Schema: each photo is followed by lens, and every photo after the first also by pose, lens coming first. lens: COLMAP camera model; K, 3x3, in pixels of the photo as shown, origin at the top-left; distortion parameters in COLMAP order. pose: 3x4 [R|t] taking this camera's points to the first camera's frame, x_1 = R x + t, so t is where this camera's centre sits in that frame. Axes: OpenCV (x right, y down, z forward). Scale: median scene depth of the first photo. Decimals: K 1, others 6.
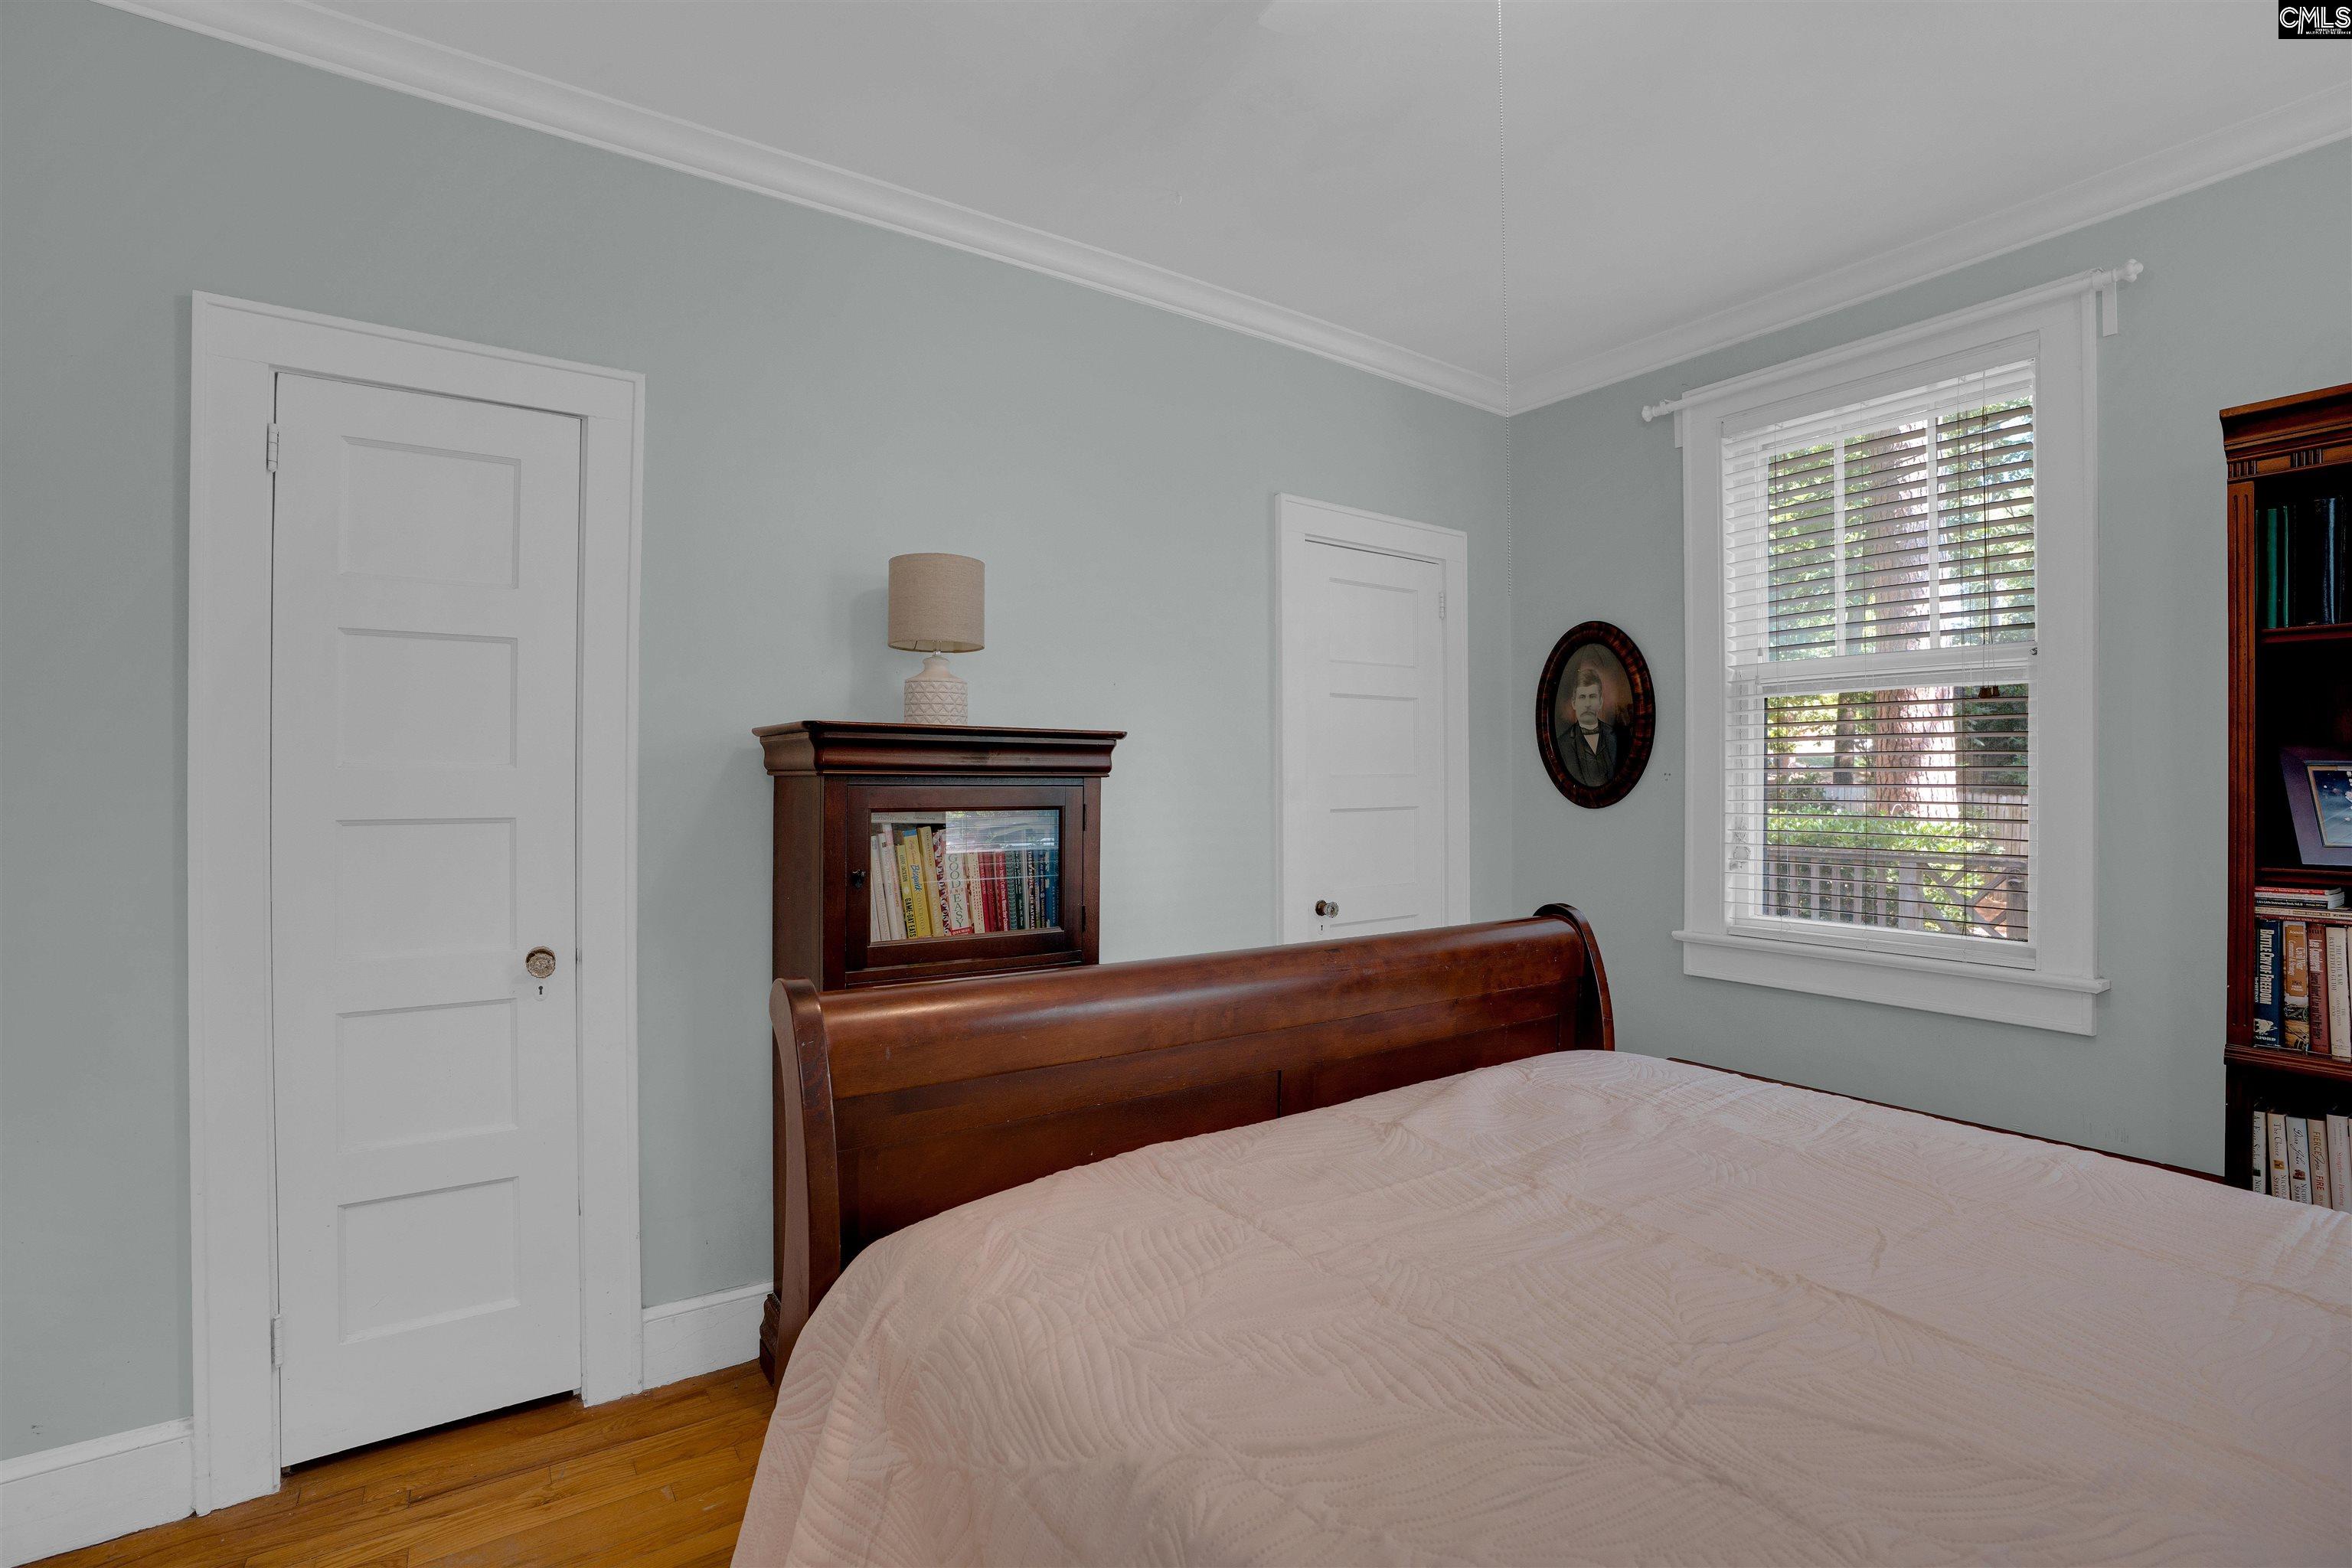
lens RADIAL K [[1085.4, 0, 1172.0], [0, 1085.4, 780.0], [0, 0, 1]] dist [-0.053448, 0.022536]
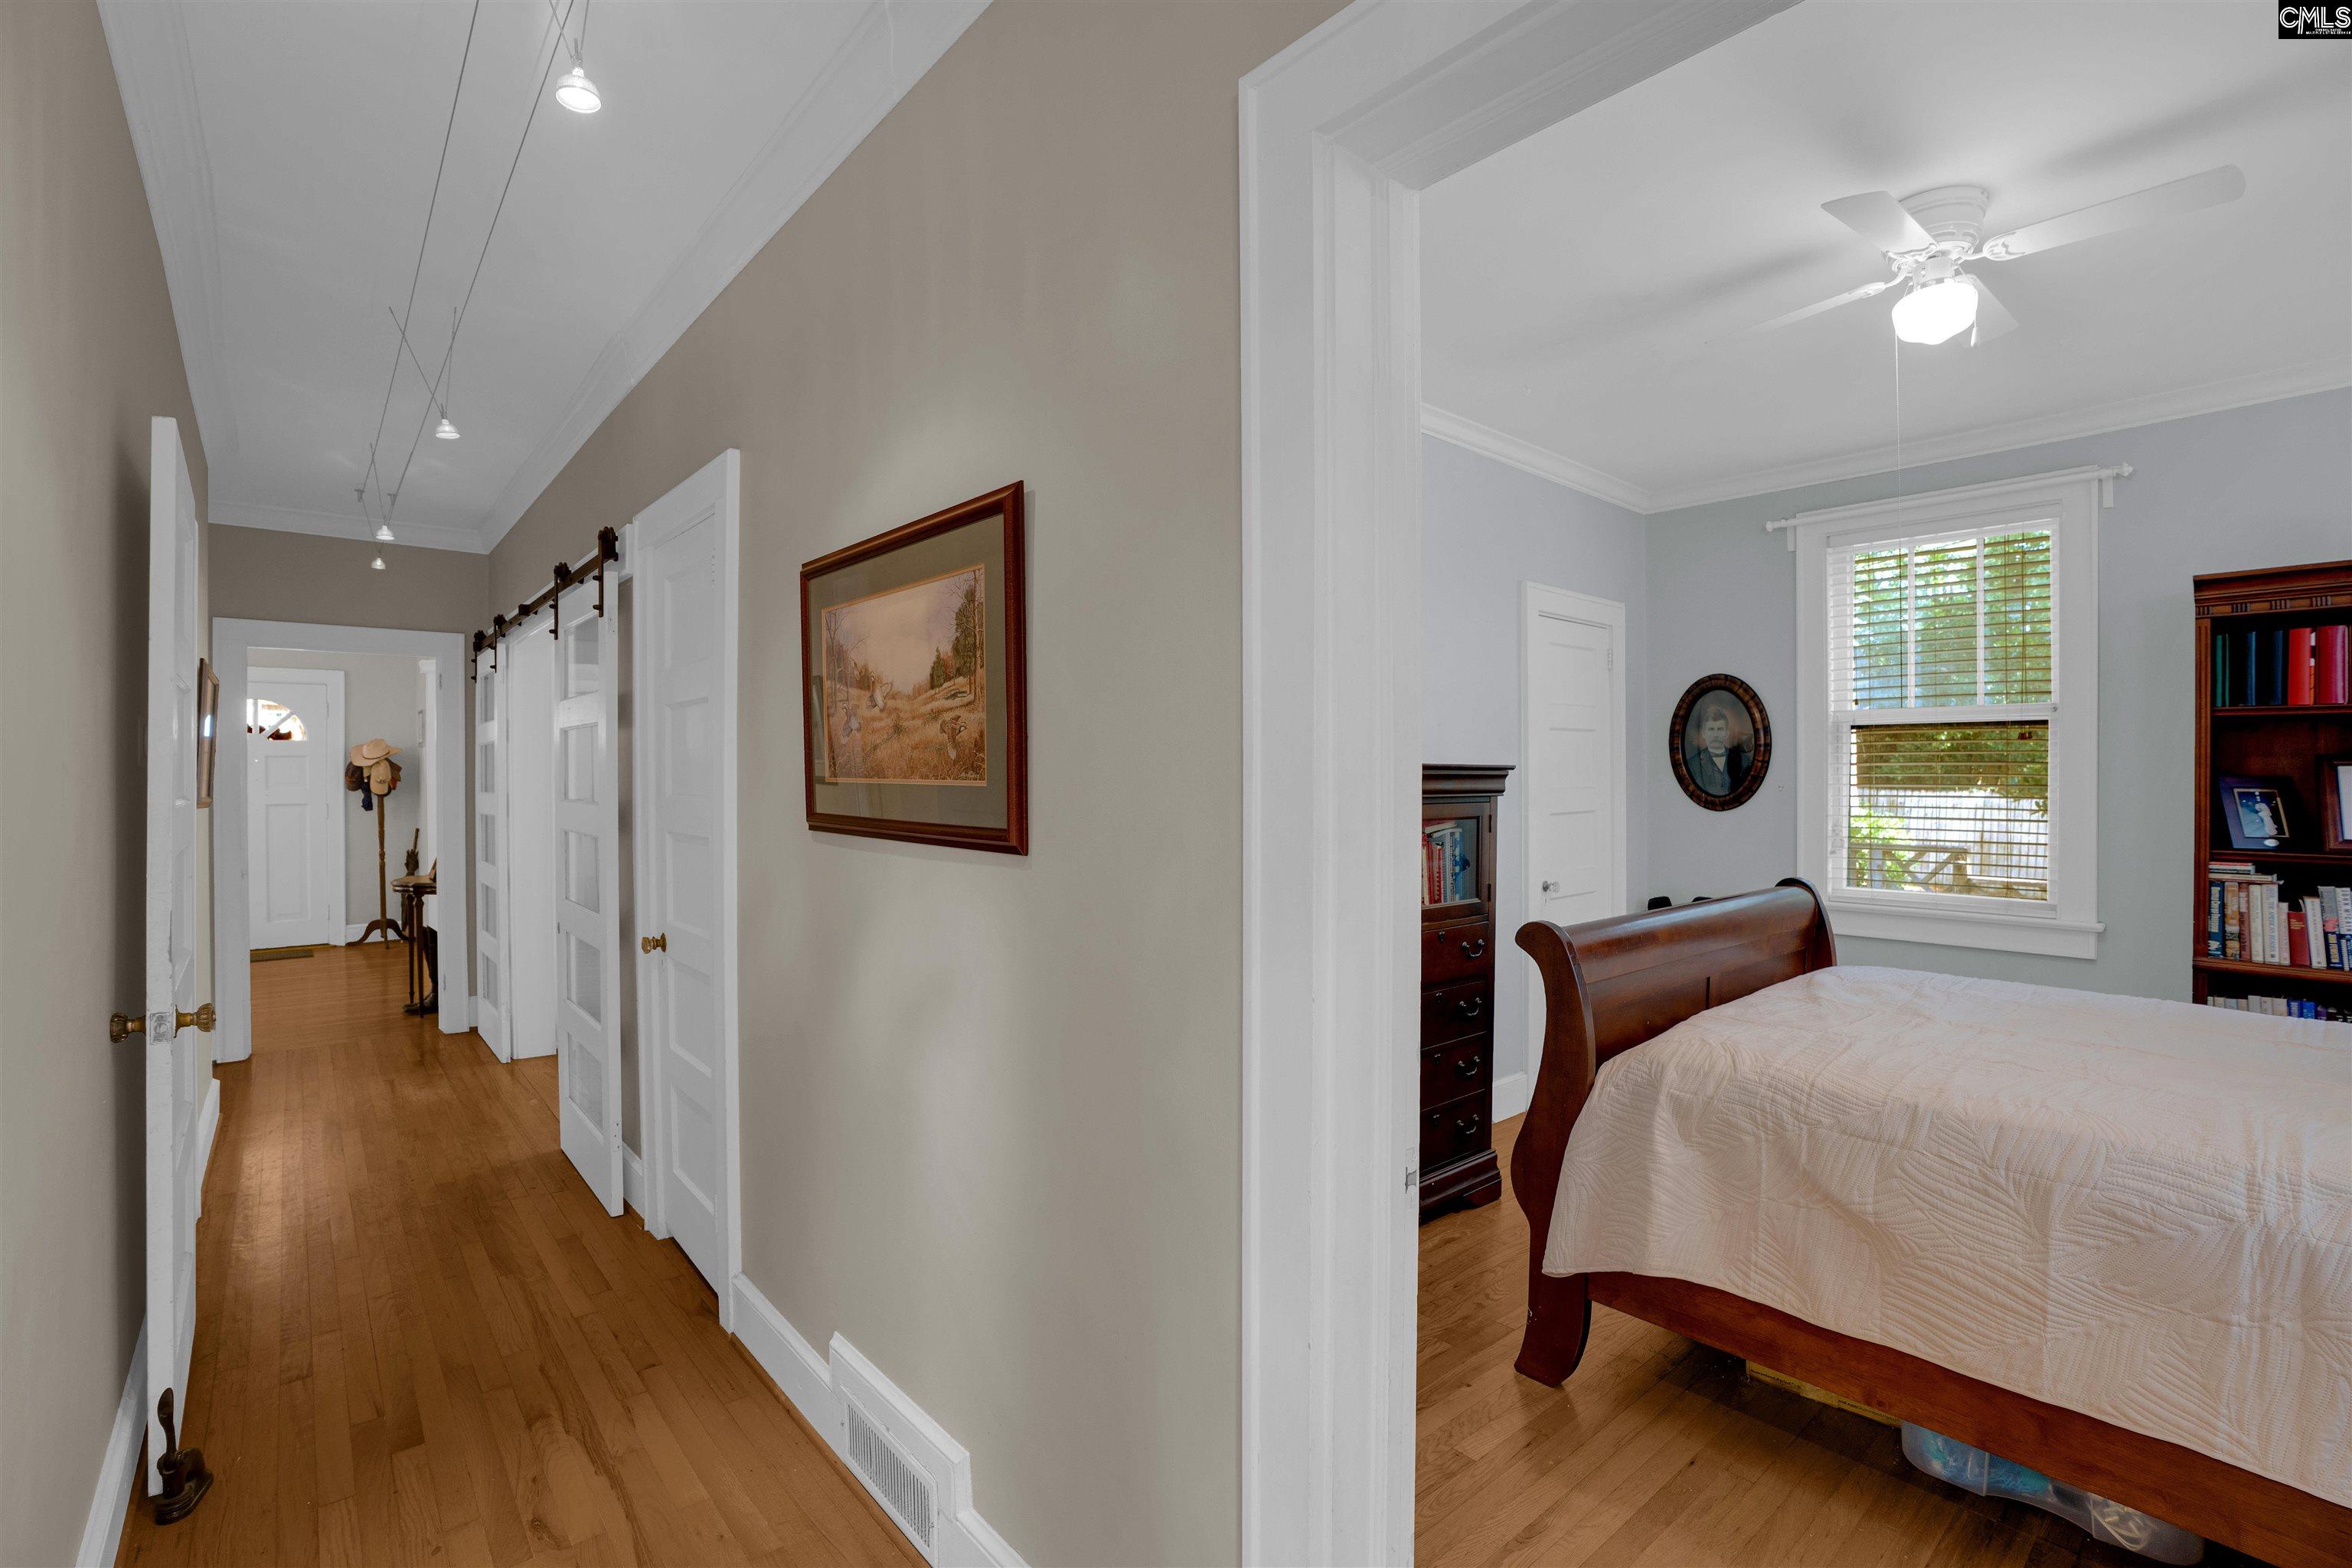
lens RADIAL K [[1085.4, 0, 1172.0], [0, 1085.4, 780.0], [0, 0, 1]] dist [-0.053448, 0.022536]
pose [[0.993341, -0.001444, 0.115200, -0.681603], [0.000687, 0.999978, 0.006609, -0.034572], [-0.115207, -0.006486, 0.993320, -0.400079]]
